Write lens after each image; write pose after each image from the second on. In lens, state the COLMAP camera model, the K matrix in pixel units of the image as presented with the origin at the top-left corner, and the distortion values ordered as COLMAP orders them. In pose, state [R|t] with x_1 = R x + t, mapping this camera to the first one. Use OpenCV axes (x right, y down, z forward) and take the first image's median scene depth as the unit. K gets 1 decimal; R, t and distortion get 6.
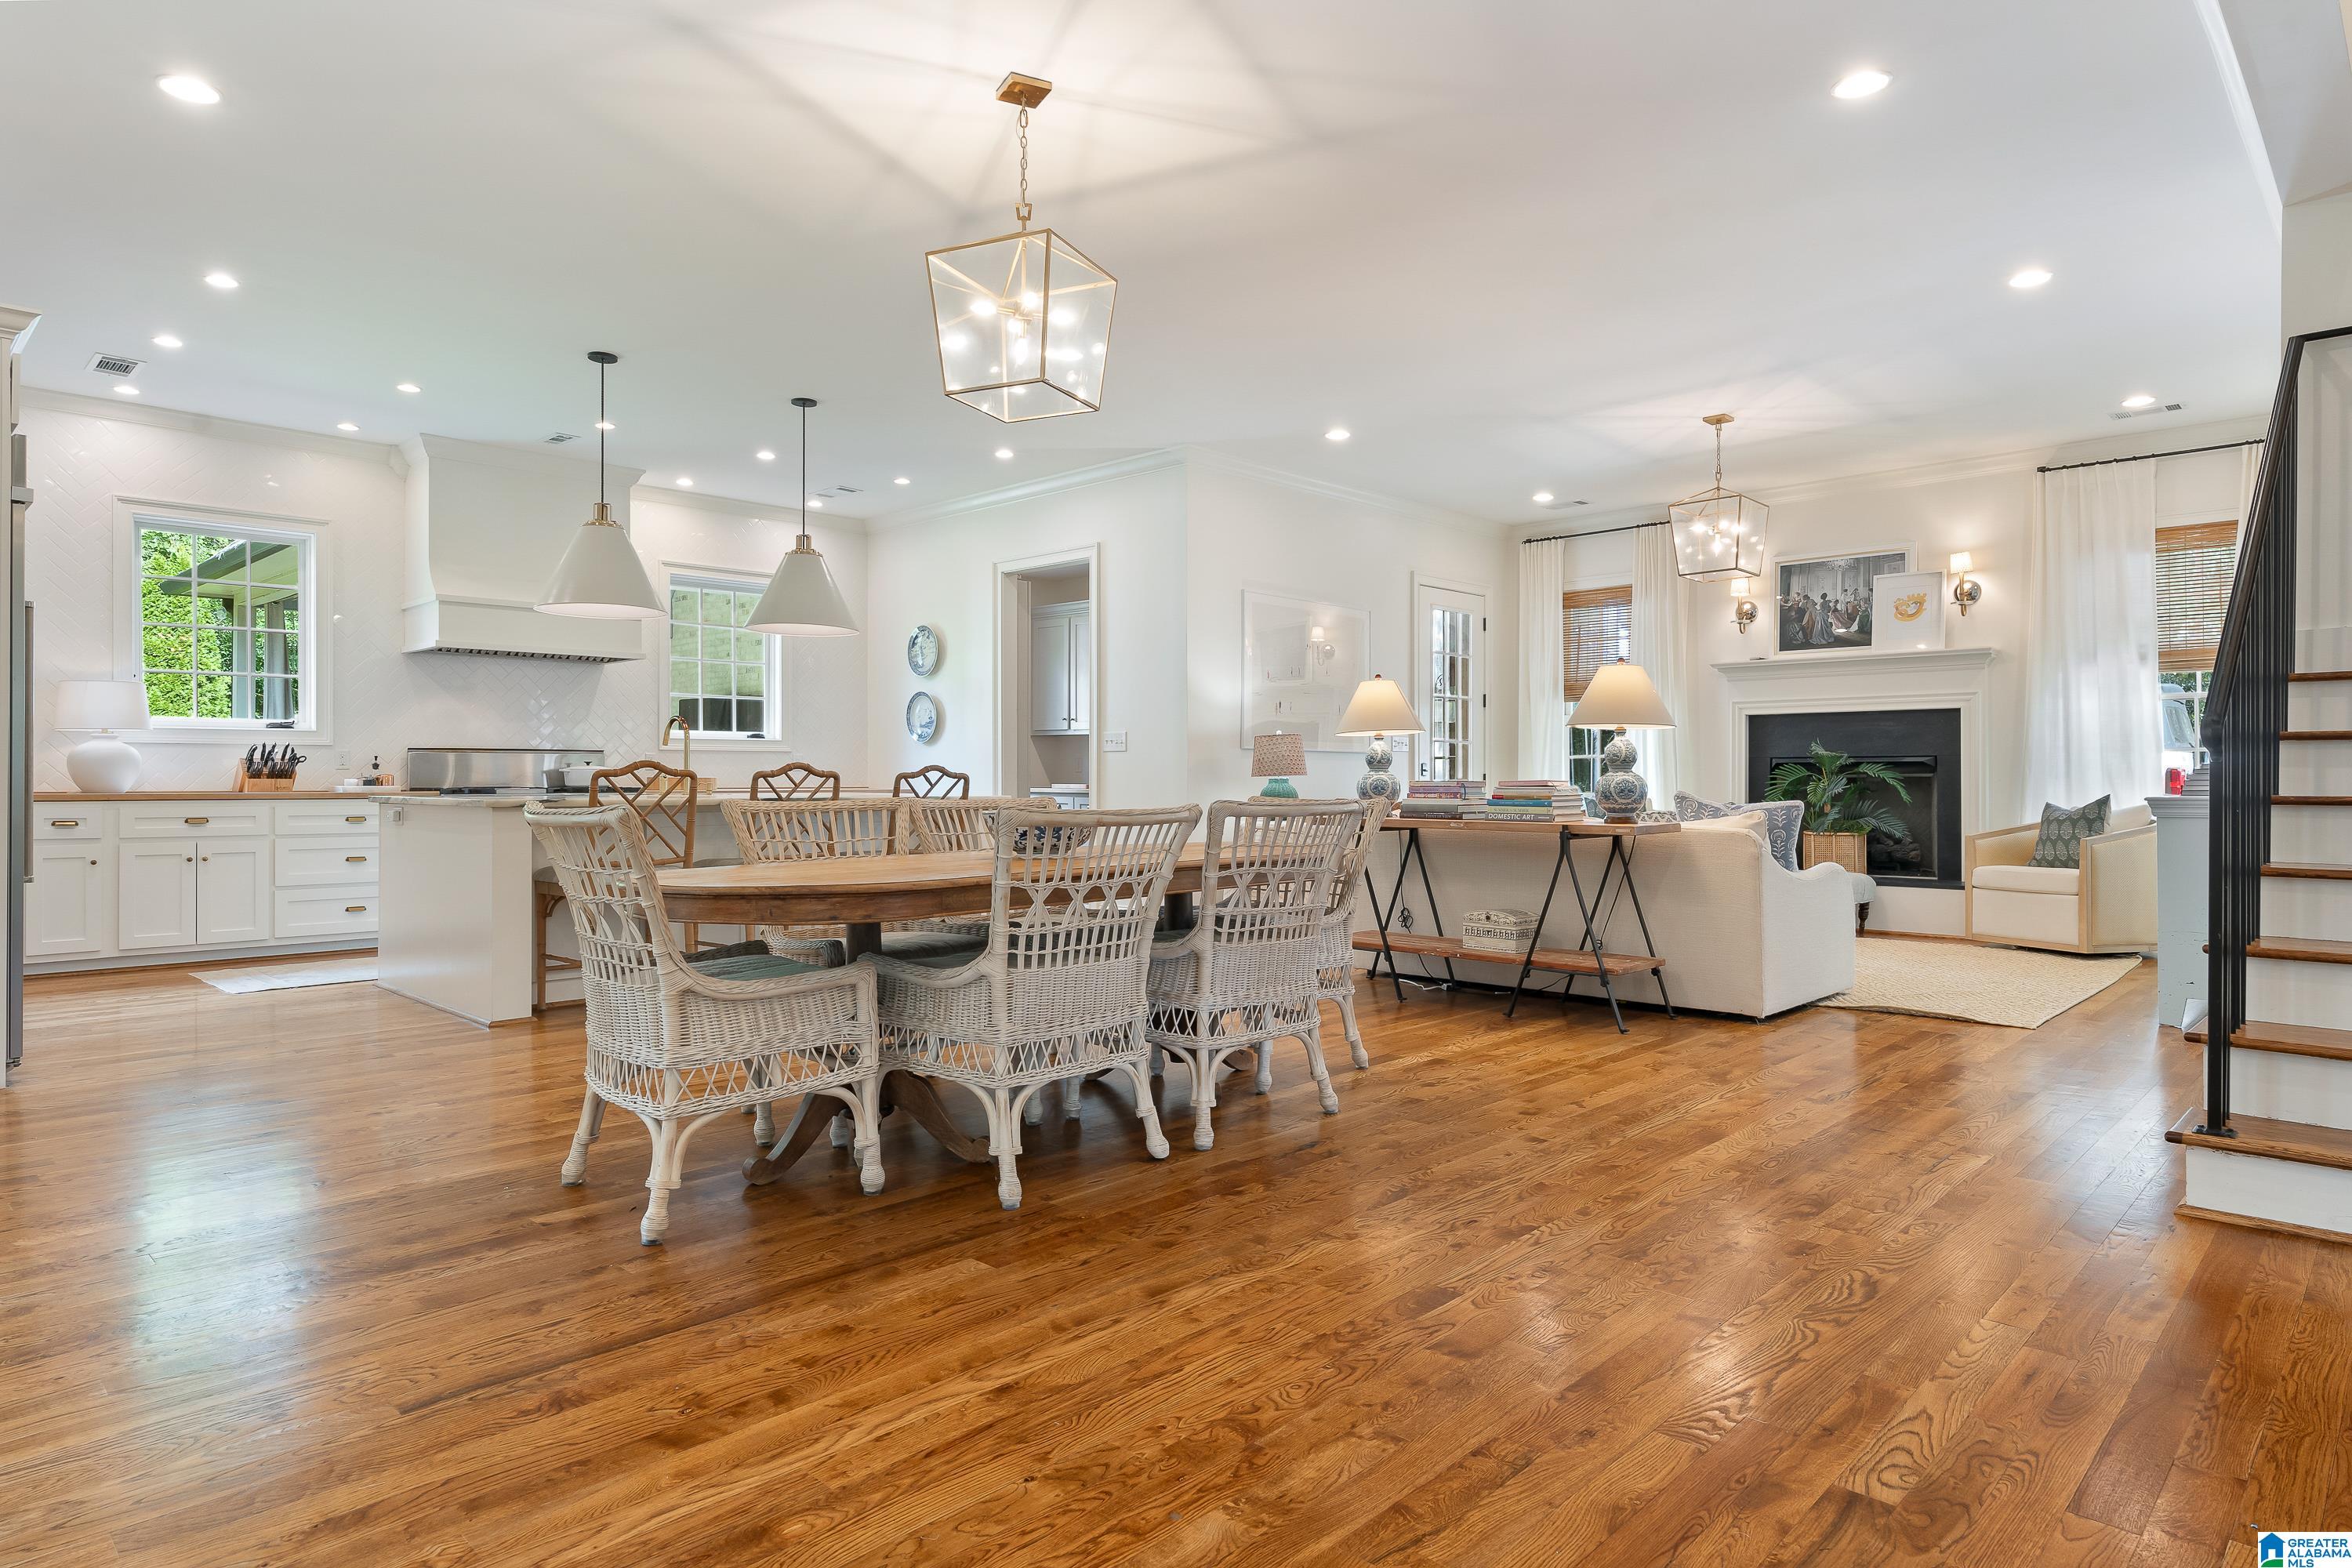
lens RADIAL K [[1335.7, 0, 1169.9], [0, 1335.7, 771.8], [0, 0, 1]] dist [-0.002343, -0.000184]
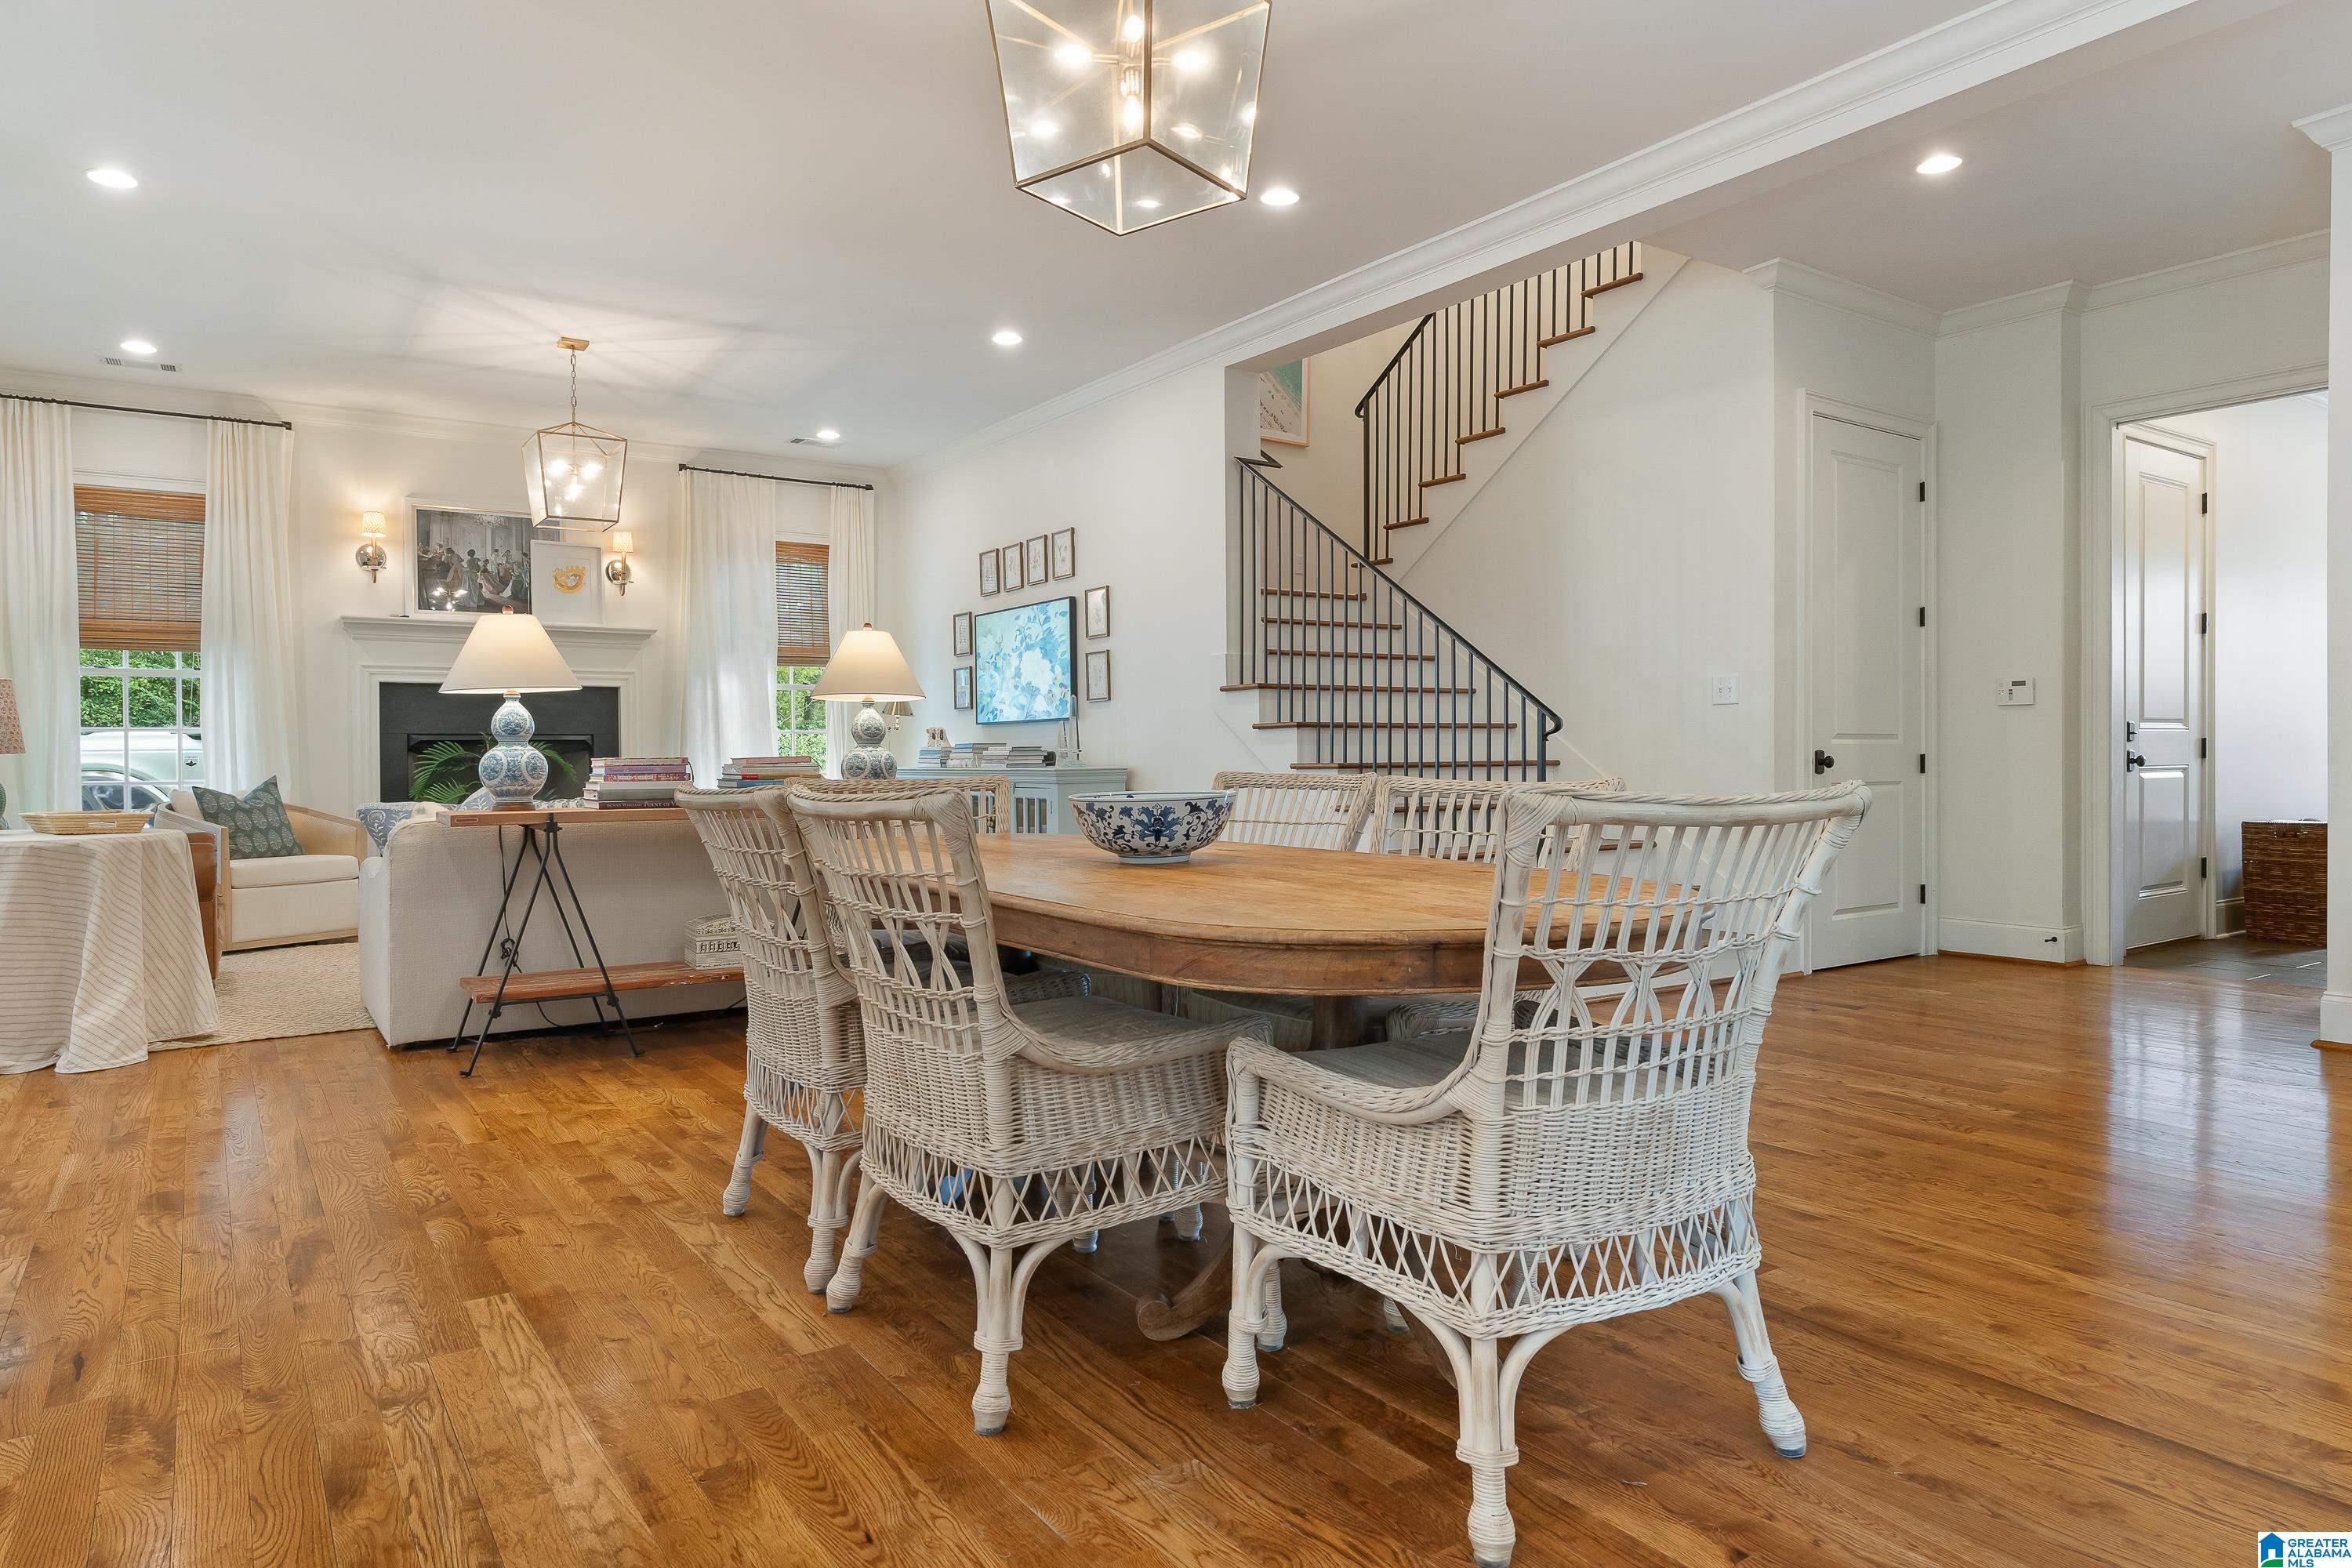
lens RADIAL K [[1410.4, 0, 1176.1], [0, 1410.4, 788.4], [0, 0, 1]] dist [0.001827, 0.002524]
pose [[0.196753, -0.024792, 0.980140, -0.371934], [0.000761, 0.999684, 0.025133, 0.002188], [-0.980453, -0.004200, 0.196710, 0.384066]]
